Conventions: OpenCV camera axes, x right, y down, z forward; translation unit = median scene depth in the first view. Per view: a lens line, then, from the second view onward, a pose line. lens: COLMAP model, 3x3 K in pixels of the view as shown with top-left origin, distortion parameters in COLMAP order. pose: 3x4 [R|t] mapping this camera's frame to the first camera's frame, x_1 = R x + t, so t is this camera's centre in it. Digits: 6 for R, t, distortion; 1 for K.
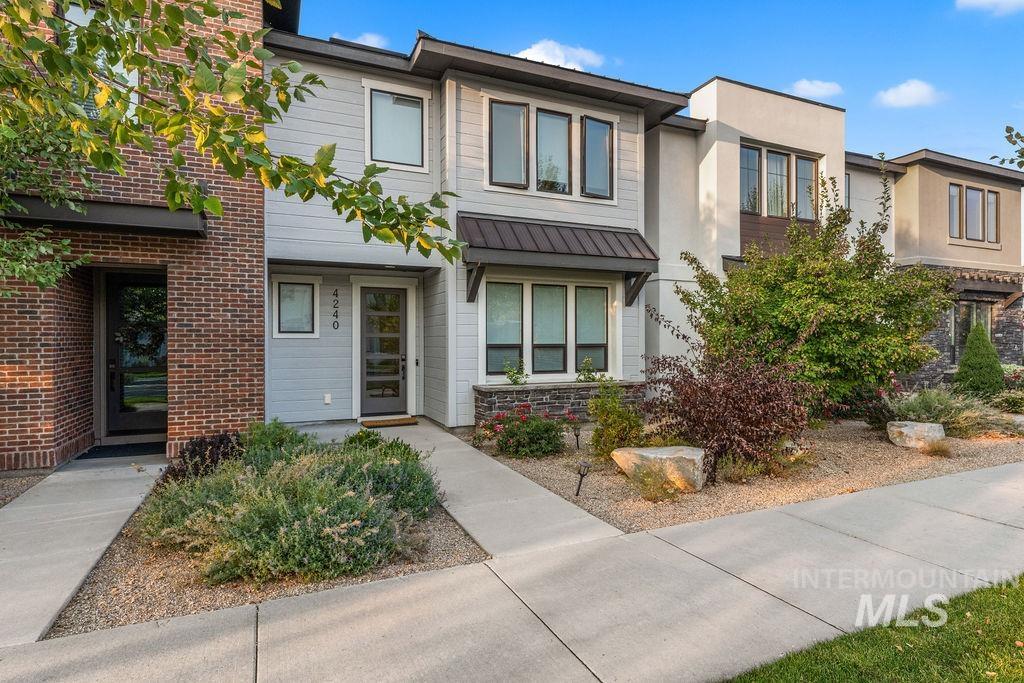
lens RADIAL K [[552.7, 0, 516.3], [0, 552.7, 343.6], [0, 0, 1]] dist [0.002019, -0.002288]
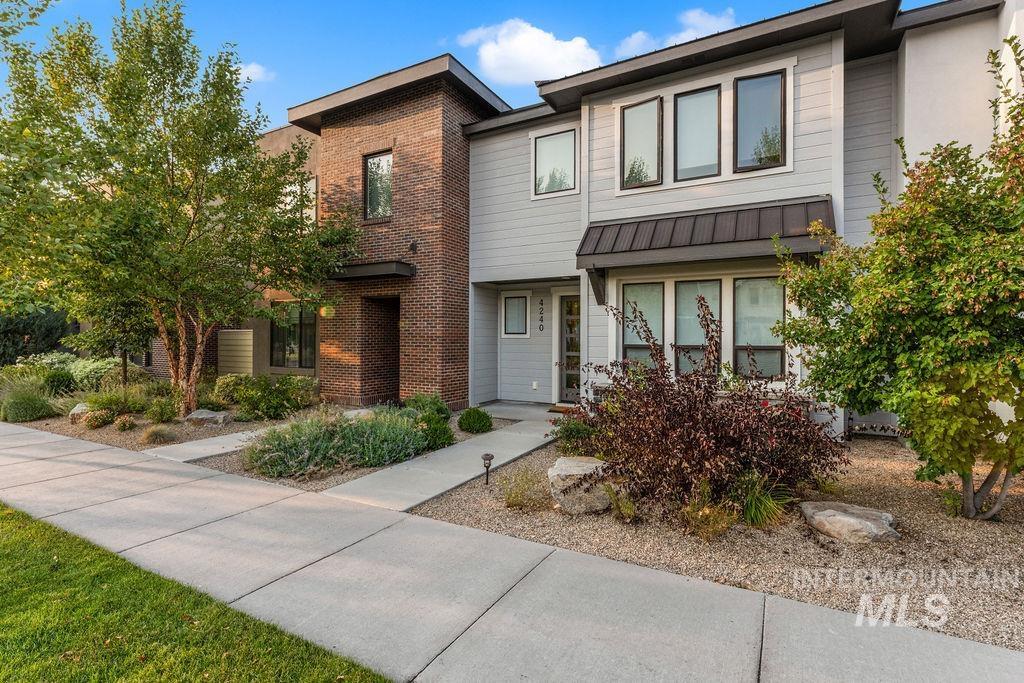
lens RADIAL K [[494.8, 0, 505.9], [0, 494.8, 338.5], [0, 0, 1]] dist [-0.001733, 0.000134]
pose [[0.583407, 0.004218, -0.812169, 0.576260], [-0.008060, 0.999967, -0.000596, -0.007764], [0.812140, 0.006894, 0.583422, 0.286585]]
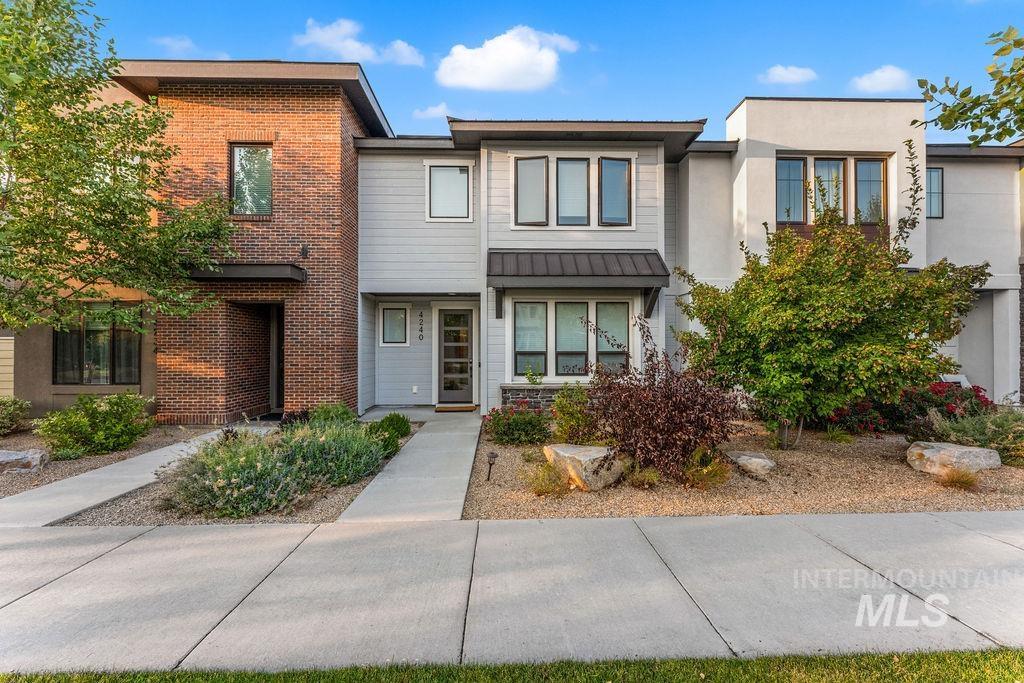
lens RADIAL K [[415.7, 0, 511.4], [0, 415.7, 345.3], [0, 0, 1]] dist [0.000137, -0.000515]
pose [[0.919902, -0.001594, -0.392146, 0.314962], [-0.002596, 0.999945, -0.010156, -0.003130], [0.392140, 0.010360, 0.919847, 0.124746]]
